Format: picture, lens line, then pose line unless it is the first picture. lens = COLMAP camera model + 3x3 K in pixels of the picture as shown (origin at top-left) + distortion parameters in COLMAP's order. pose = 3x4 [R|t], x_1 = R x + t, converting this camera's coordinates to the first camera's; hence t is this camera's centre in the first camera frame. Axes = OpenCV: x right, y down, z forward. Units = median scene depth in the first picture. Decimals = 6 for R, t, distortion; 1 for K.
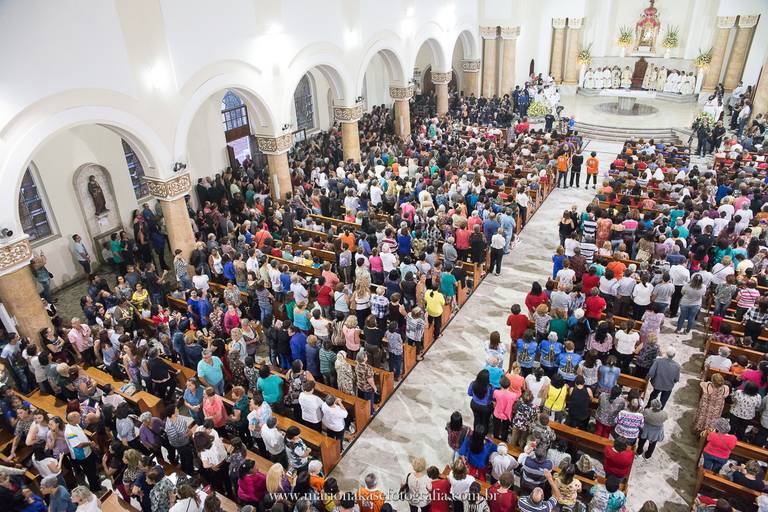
lens RADIAL K [[533.8, 0, 384.0], [0, 533.8, 256.0], [0, 0, 1]] dist [-0.112597, 0.090283]
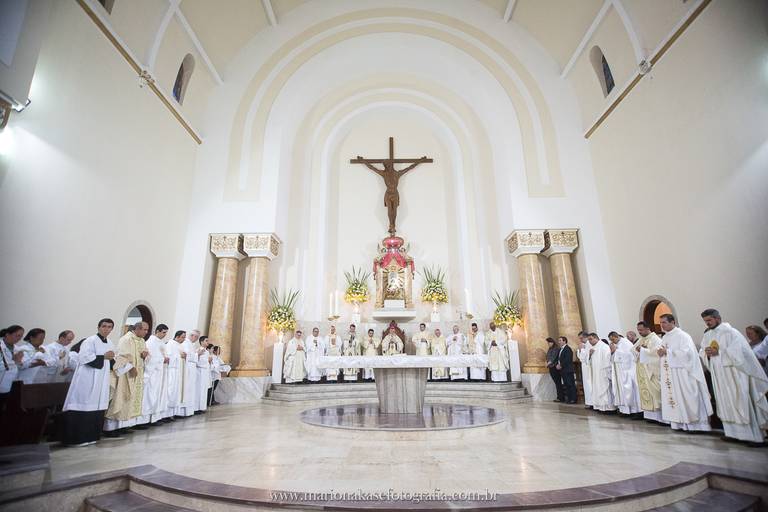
lens RADIAL K [[384.8, 0, 384.0], [0, 384.8, 256.0], [0, 0, 1]] dist [0.008495, 0.000929]
pose [[0.872320, 0.162308, 0.461209, 0.501845], [0.198987, 0.743787, -0.638111, -0.312075], [-0.446612, 0.648411, 0.616523, 1.198450]]
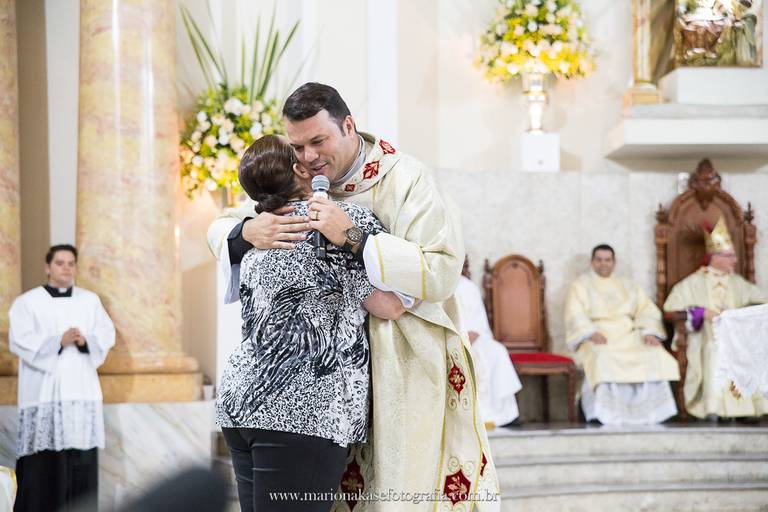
lens RADIAL K [[1444.0, 0, 384.0], [0, 1444.0, 256.0], [0, 0, 1]] dist [0.252791, 0.057200]
pose [[0.834165, 0.070426, 0.546999, 0.430360], [0.228104, 0.858951, -0.458445, -0.383540], [-0.502132, 0.507191, 0.700443, 1.349736]]
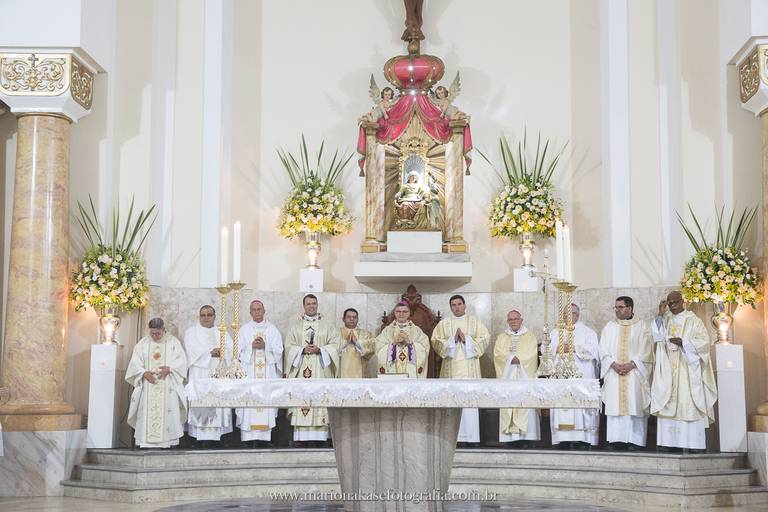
lens RADIAL K [[1200.7, 0, 384.0], [0, 1200.7, 256.0], [0, 0, 1]] dist [0.156538, 0.064658]
pose [[0.892280, 0.097235, 0.440887, 0.485605], [0.169758, 0.832617, -0.527191, -0.267169], [-0.418351, 0.545247, 0.726422, 1.116345]]
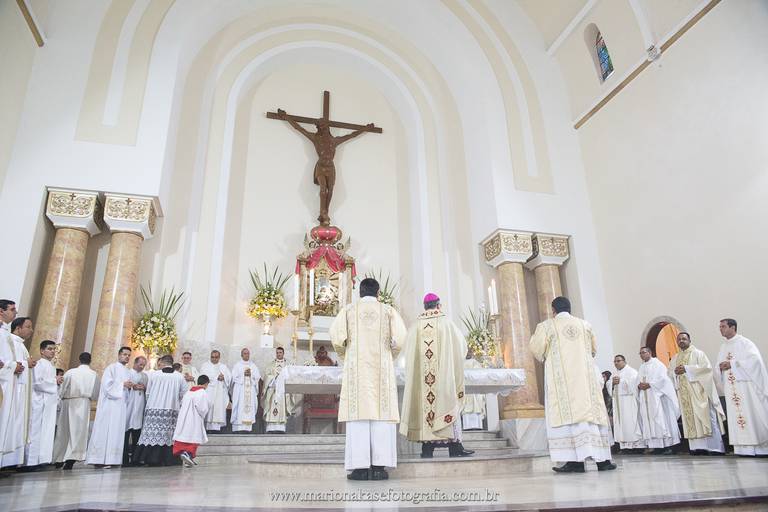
lens RADIAL K [[533.8, 0, 384.0], [0, 533.8, 256.0], [0, 0, 1]] dist [-0.112597, 0.090283]
pose [[0.697907, 0.261658, 0.666679, 0.450390], [0.317620, 0.721243, -0.615570, -0.320727], [-0.641907, 0.641361, 0.420253, 1.293026]]
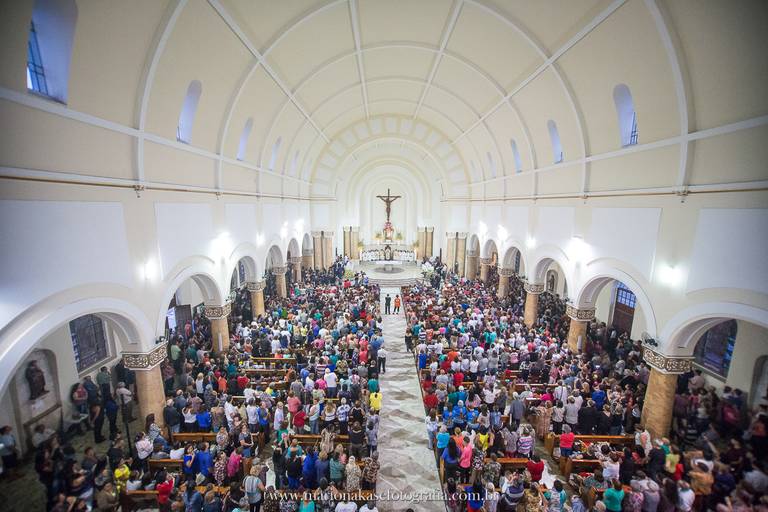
lens RADIAL K [[305.0, 0, 384.0], [0, 305.0, 256.0], [0, 0, 1]] dist [-0.001490, 0.000074]
pose [[0.862793, -0.029531, 0.504695, -0.194546], [0.188949, 0.944784, -0.267733, -0.041835], [-0.468921, 0.326360, 0.820733, 0.066675]]
